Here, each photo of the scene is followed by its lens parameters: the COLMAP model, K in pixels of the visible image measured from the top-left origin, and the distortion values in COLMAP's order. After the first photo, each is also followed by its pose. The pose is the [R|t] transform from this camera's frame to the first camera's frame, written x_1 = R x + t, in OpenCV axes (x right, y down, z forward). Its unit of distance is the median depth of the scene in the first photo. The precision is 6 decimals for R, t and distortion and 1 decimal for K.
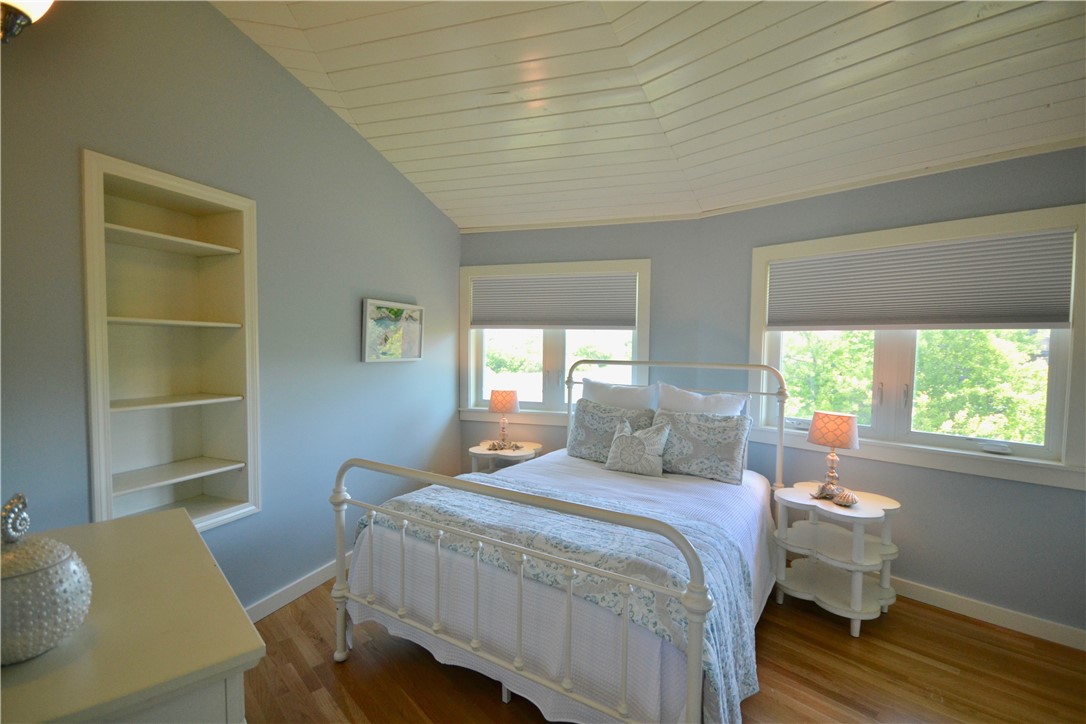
lens RADIAL K [[528.0, 0, 542.7], [0, 528.0, 357.8], [0, 0, 1]] dist [0.000625, -0.000246]
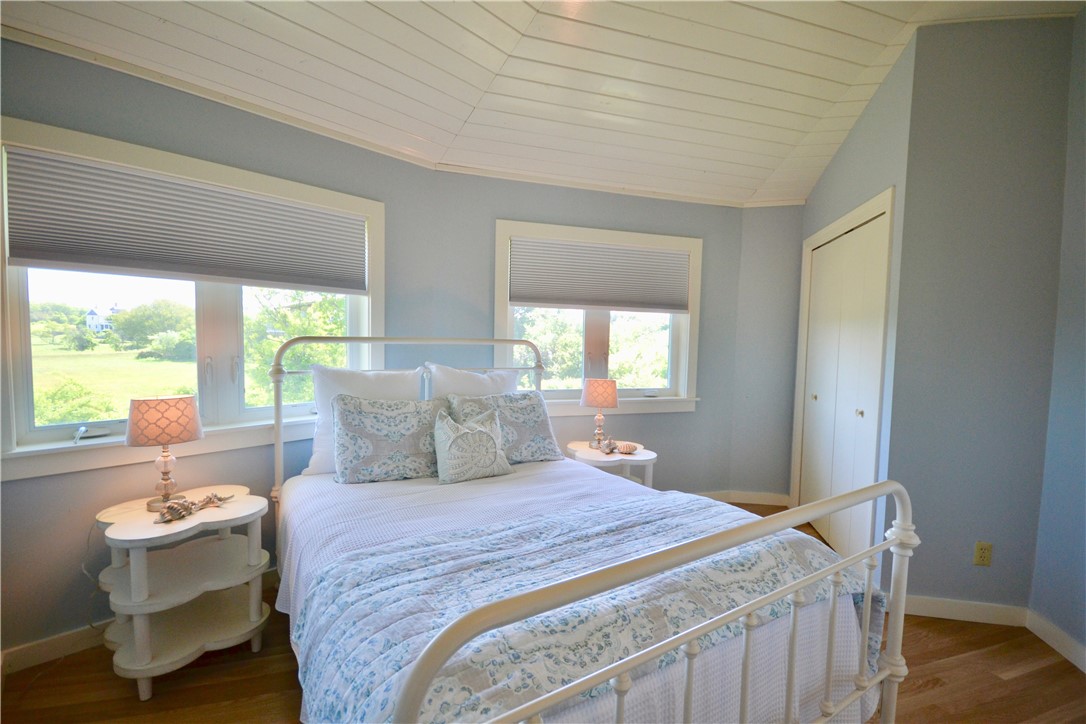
lens RADIAL K [[528.0, 0, 542.7], [0, 528.0, 357.8], [0, 0, 1]] dist [0.000625, -0.000246]
pose [[0.366574, -0.063222, 0.928238, -0.493504], [-0.017184, 0.997058, 0.074696, -0.027913], [-0.930230, -0.043332, 0.364409, 0.561757]]
